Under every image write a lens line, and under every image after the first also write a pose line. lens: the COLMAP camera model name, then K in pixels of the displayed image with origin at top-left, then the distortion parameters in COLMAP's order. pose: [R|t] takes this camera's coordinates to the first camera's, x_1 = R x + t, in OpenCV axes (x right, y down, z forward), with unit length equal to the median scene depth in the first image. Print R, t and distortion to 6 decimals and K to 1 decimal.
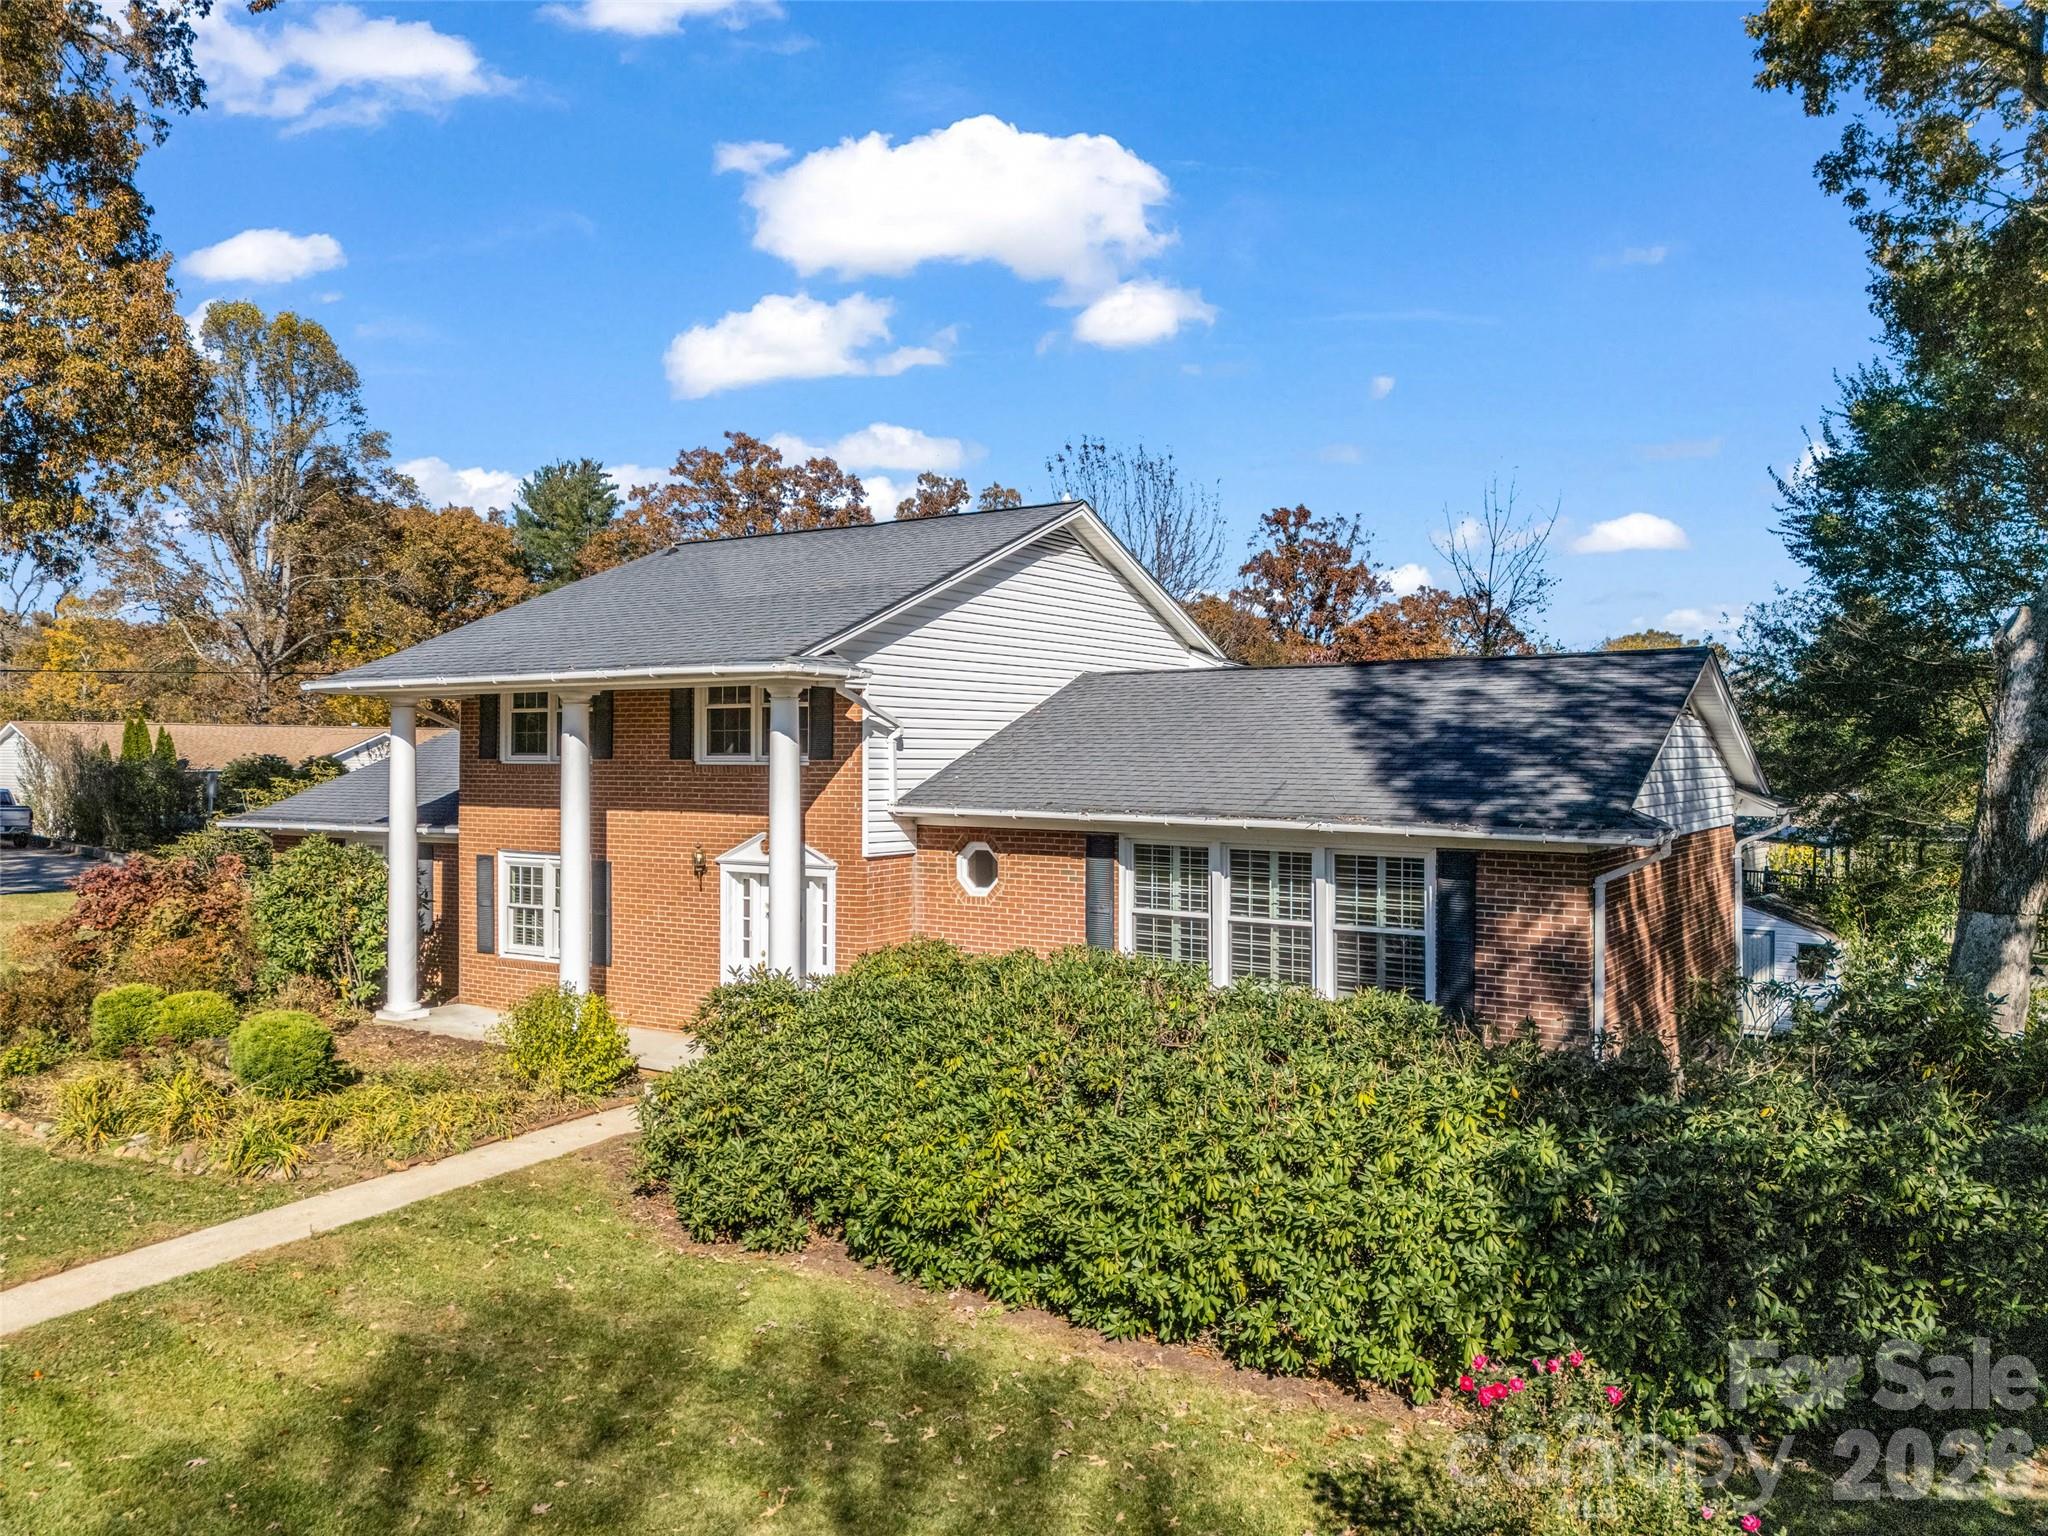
lens RADIAL K [[1462.5, 0, 1038.2], [0, 1462.5, 783.4], [0, 0, 1]] dist [0.172487, -0.217465]
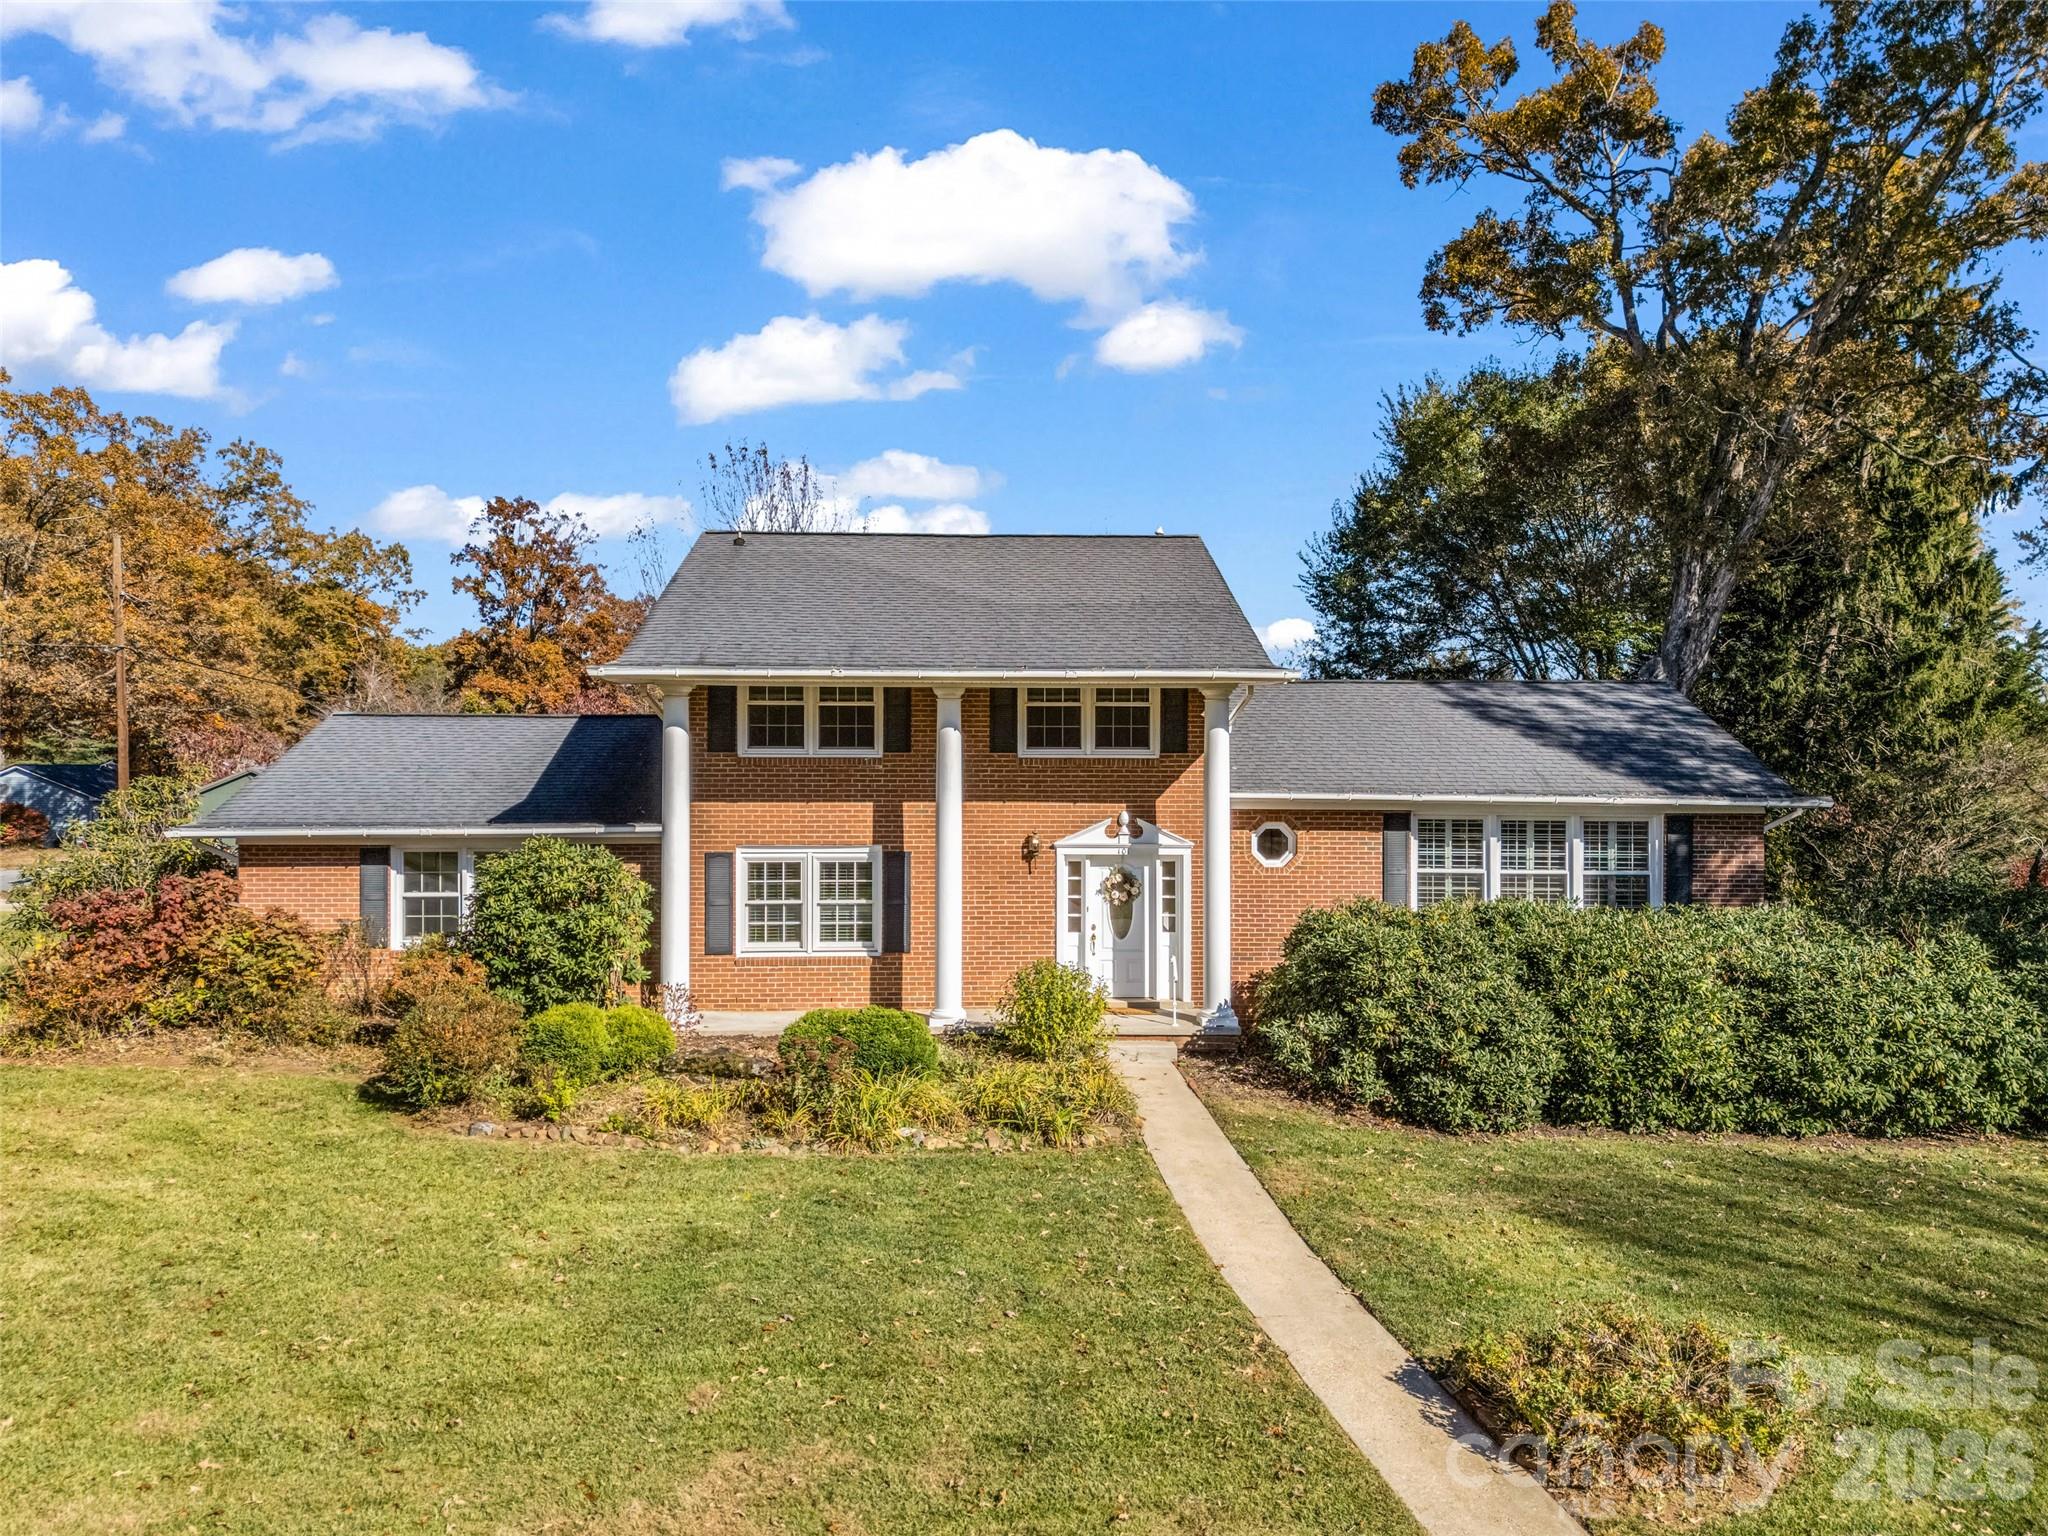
lens RADIAL K [[1442.3, 0, 1024.0], [0, 1442.3, 768.0], [0, 0, 1]] dist [0.059936, -0.072919]
pose [[0.820520, -0.003736, 0.571605, -0.869719], [0.008397, 0.999950, -0.005518, 0.000563], [-0.571555, 0.009328, 0.820510, 0.140687]]
